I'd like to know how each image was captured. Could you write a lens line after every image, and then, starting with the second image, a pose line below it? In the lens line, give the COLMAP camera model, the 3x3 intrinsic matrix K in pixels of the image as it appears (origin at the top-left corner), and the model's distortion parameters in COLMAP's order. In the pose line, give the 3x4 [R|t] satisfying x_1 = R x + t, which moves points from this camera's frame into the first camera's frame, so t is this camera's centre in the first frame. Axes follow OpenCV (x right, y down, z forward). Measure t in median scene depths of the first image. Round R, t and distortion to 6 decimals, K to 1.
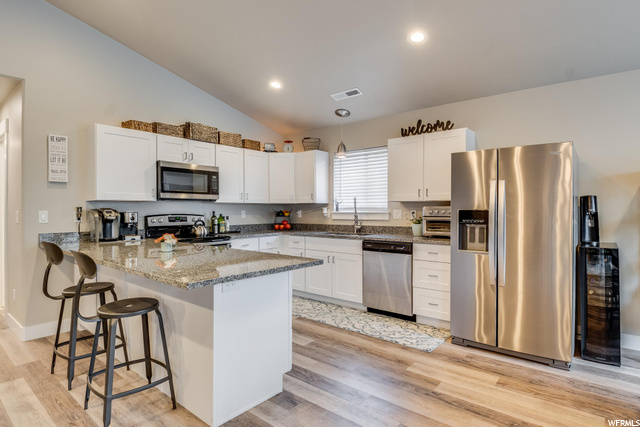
lens RADIAL K [[349.2, 0, 320.0], [0, 349.2, 213.5], [0, 0, 1]] dist [0.002652, -0.013122]
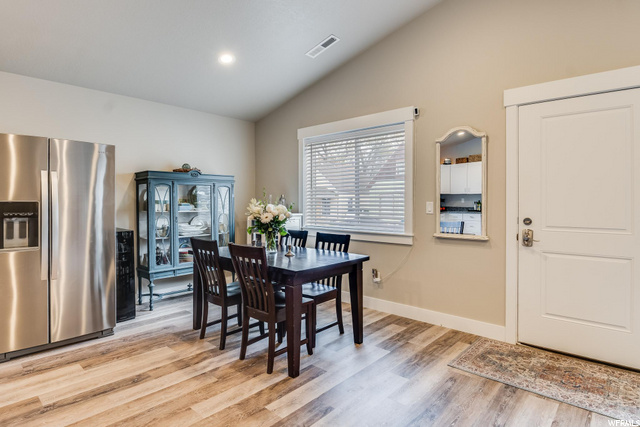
lens RADIAL K [[349.2, 0, 320.0], [0, 349.2, 213.5], [0, 0, 1]] dist [0.002652, -0.013122]
pose [[0.020458, -0.030369, 0.999329, -0.476390], [0.000744, 0.999539, 0.030360, -0.006839], [-0.999790, 0.000122, 0.020472, 0.254585]]
